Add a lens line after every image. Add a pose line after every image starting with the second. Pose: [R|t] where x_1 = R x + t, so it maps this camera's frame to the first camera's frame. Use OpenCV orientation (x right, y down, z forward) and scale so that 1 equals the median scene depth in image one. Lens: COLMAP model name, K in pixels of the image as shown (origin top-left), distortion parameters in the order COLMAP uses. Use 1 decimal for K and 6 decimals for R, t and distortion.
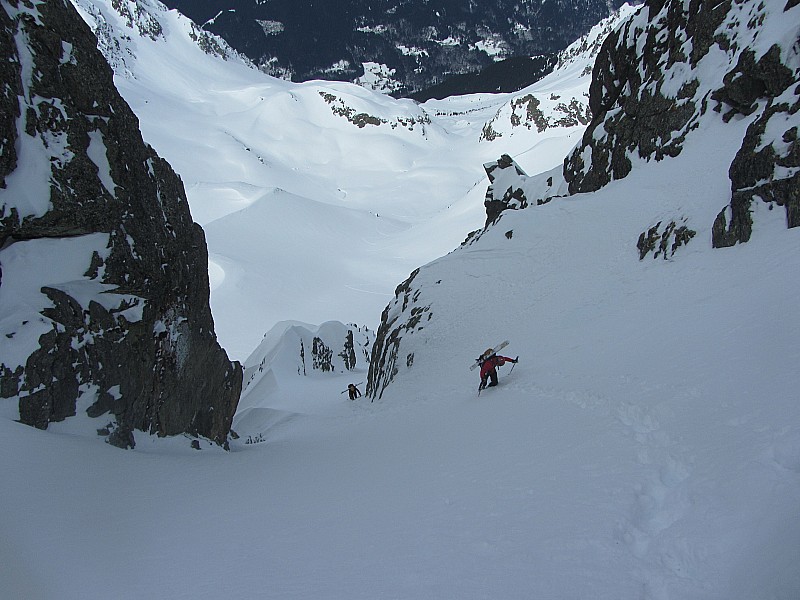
lens RADIAL K [[660.0, 0, 405.2], [0, 660.0, 329.7], [0, 0, 1]] dist [-0.055182, 0.026530]
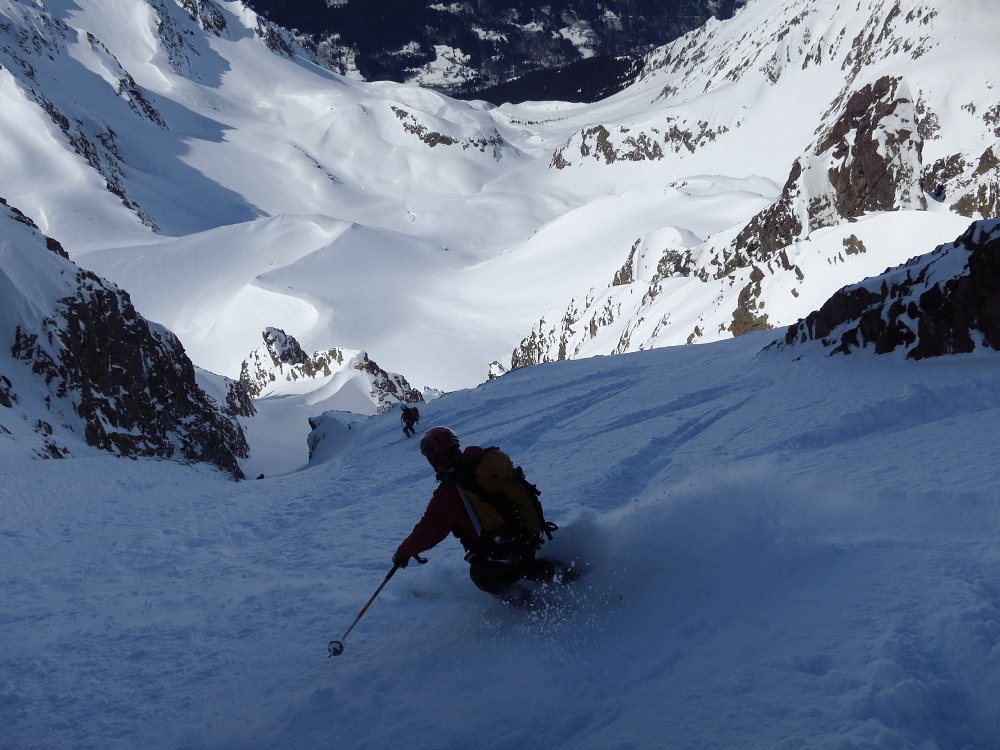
lens RADIAL K [[727.4, 0, 499.1], [0, 727.4, 381.9], [0, 0, 1]] dist [-0.047287, 0.009425]
pose [[0.998289, 0.040134, 0.042527, 0.001498], [-0.042503, 0.997506, 0.056351, -0.014217], [-0.040159, -0.058062, 0.997505, -0.096618]]
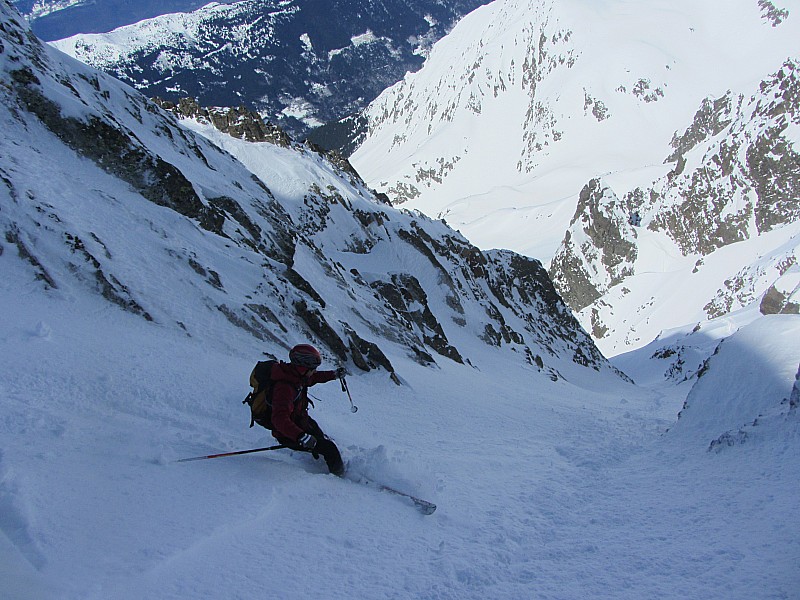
lens RADIAL K [[660.0, 0, 396.6], [0, 660.0, 304.7], [0, 0, 1]] dist [-0.055182, 0.026530]
pose [[0.936294, -0.299034, 0.184205, -0.039204], [0.315894, 0.946242, -0.069550, -0.025474], [-0.153505, 0.123309, 0.980424, -0.166697]]
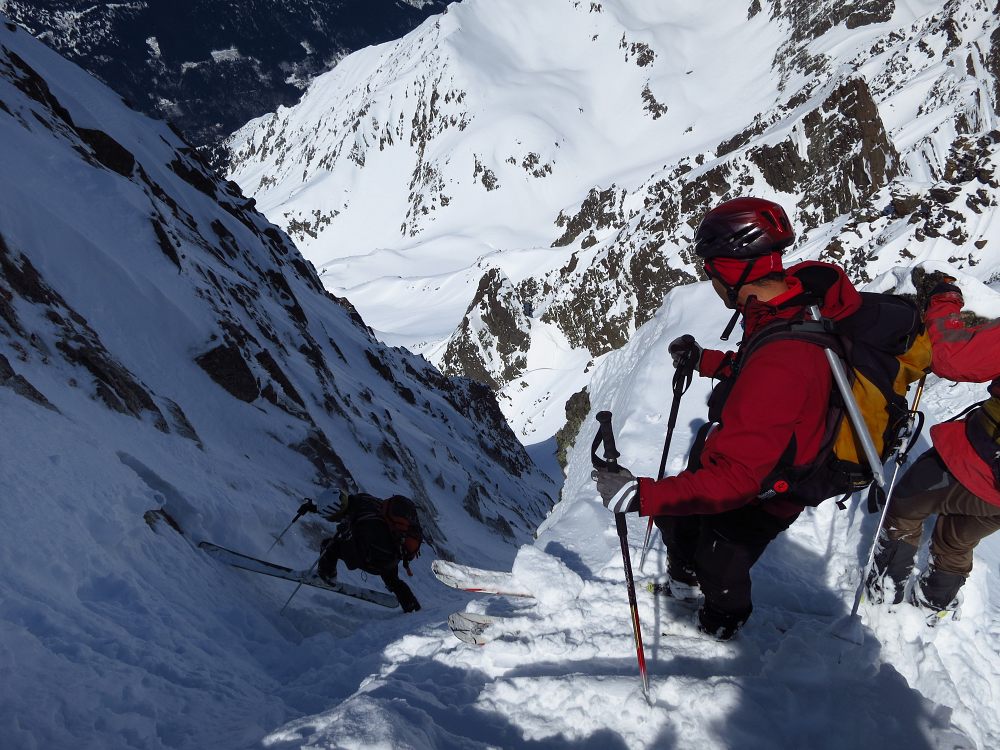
lens RADIAL K [[727.4, 0, 501.5], [0, 727.4, 368.5], [0, 0, 1]] dist [-0.047287, 0.009425]
pose [[0.835086, -0.256863, 0.486469, -0.050517], [0.280046, 0.959635, 0.025968, -0.031612], [-0.473503, 0.114548, 0.873312, -0.179949]]
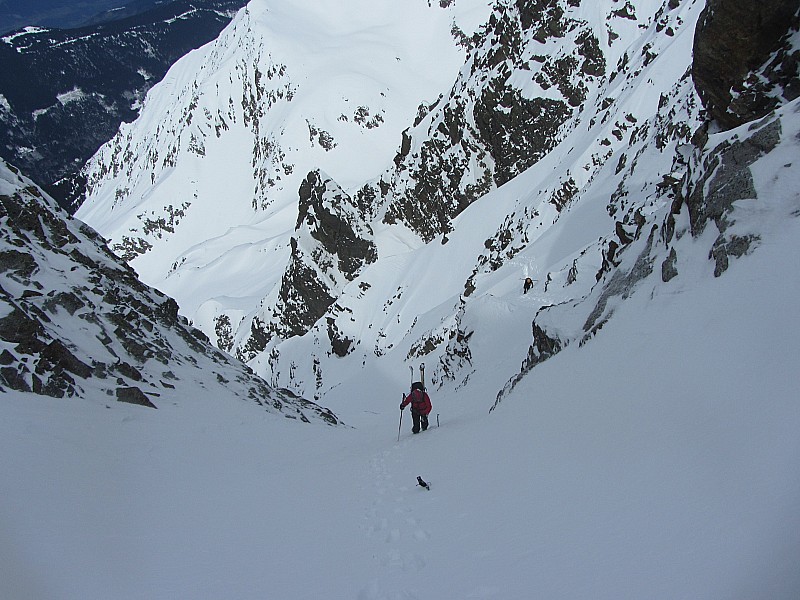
lens RADIAL K [[660.0, 0, 409.0], [0, 660.0, 306.0], [0, 0, 1]] dist [-0.055182, 0.026530]
pose [[0.738154, -0.424958, 0.523965, -0.018820], [0.487422, 0.872907, 0.021290, -0.018861], [-0.466420, 0.239676, 0.851474, -0.130949]]
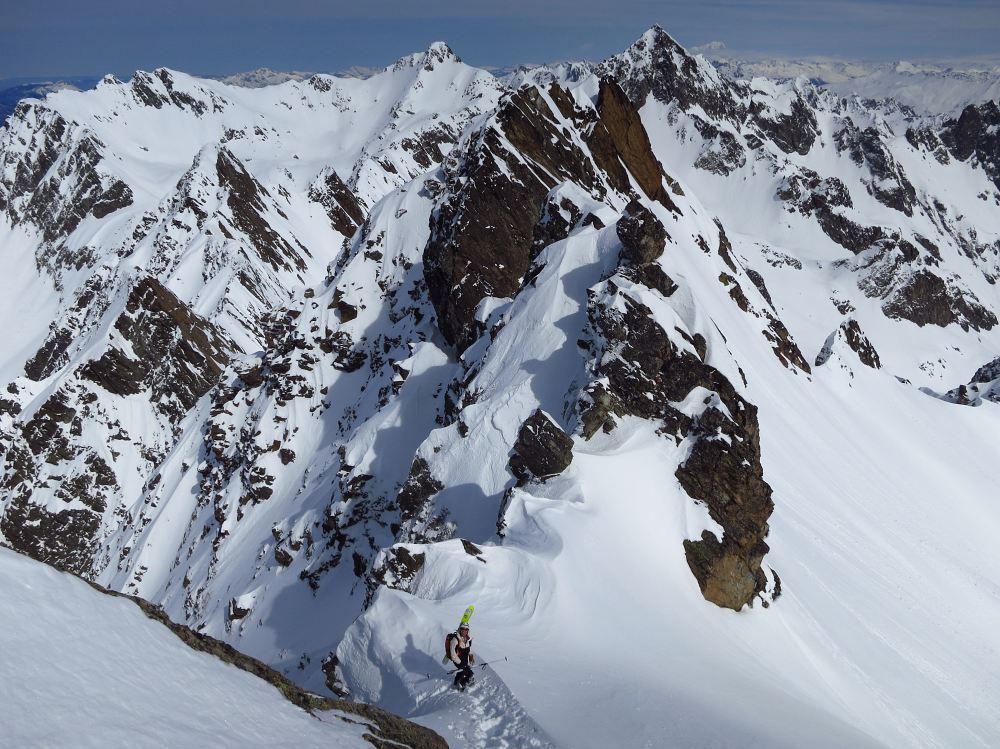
lens RADIAL K [[727.4, 0, 519.9], [0, 727.4, 382.0], [0, 0, 1]] dist [-0.047287, 0.009425]
pose [[0.035971, -0.352694, 0.935047, -0.057911], [0.622206, 0.740083, 0.255218, -0.036555], [-0.782026, 0.572612, 0.246070, -0.184643]]
